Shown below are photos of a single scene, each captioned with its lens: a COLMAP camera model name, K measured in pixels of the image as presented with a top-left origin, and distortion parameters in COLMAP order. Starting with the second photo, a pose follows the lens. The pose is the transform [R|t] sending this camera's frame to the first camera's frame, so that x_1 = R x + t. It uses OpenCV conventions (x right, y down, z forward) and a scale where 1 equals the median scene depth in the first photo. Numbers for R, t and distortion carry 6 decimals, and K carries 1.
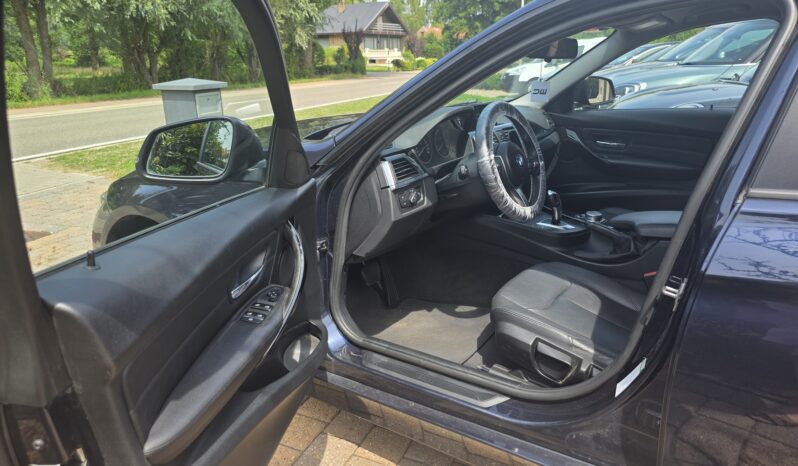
lens RADIAL K [[545.2, 0, 396.4], [0, 545.2, 232.2], [0, 0, 1]] dist [0.045566, -0.048265]
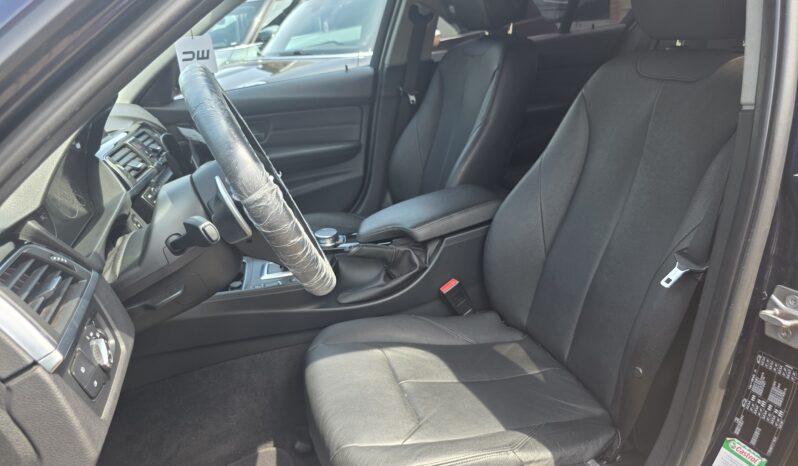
lens RADIAL K [[545.2, 0, 396.4], [0, 545.2, 232.2], [0, 0, 1]] dist [0.045566, -0.048265]
pose [[0.613561, -0.313215, 0.724872, -0.082859], [0.314057, 0.939036, 0.139925, -0.122434], [-0.724507, 0.141799, 0.674524, 0.602377]]
